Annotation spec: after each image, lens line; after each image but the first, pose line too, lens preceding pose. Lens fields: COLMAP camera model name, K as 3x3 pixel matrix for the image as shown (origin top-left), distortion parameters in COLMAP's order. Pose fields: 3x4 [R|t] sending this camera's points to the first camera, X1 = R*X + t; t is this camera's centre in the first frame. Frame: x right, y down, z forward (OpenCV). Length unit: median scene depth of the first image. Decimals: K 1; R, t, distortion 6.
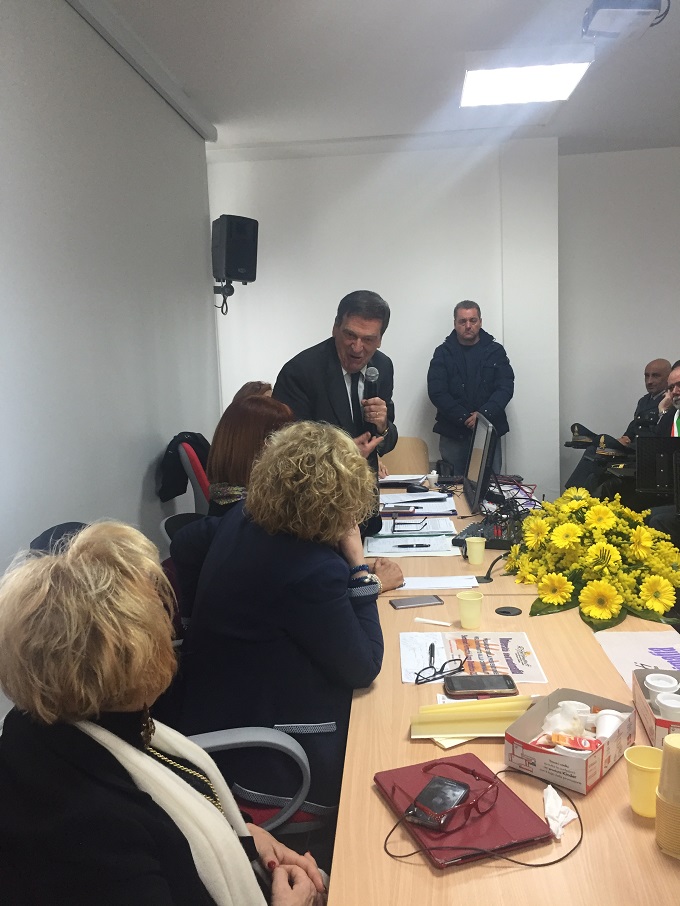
lens RADIAL K [[761.8, 0, 337.5], [0, 761.8, 453.7], [0, 0, 1]] dist [0.108717, -0.103462]
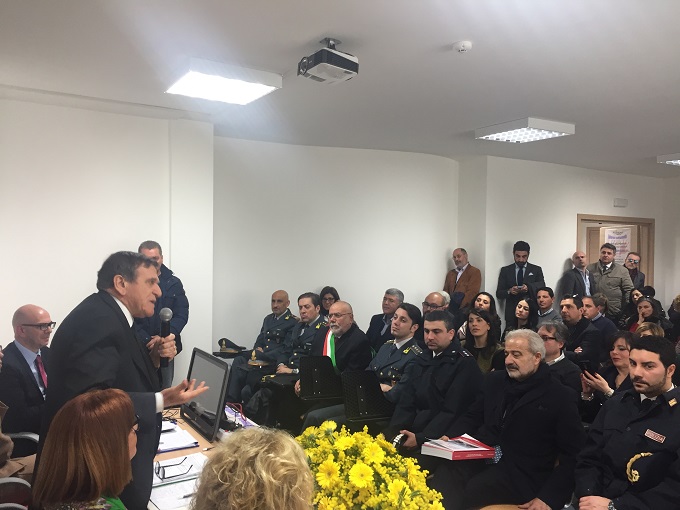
lens RADIAL K [[572.8, 0, 338.6], [0, 572.8, 264.4], [0, 0, 1]] dist [0.129431, -0.131046]
pose [[0.797122, 0.032934, 0.602919, -0.302282], [0.037412, 0.993899, -0.103754, -0.132823], [-0.602658, 0.105261, 0.791027, 0.244383]]
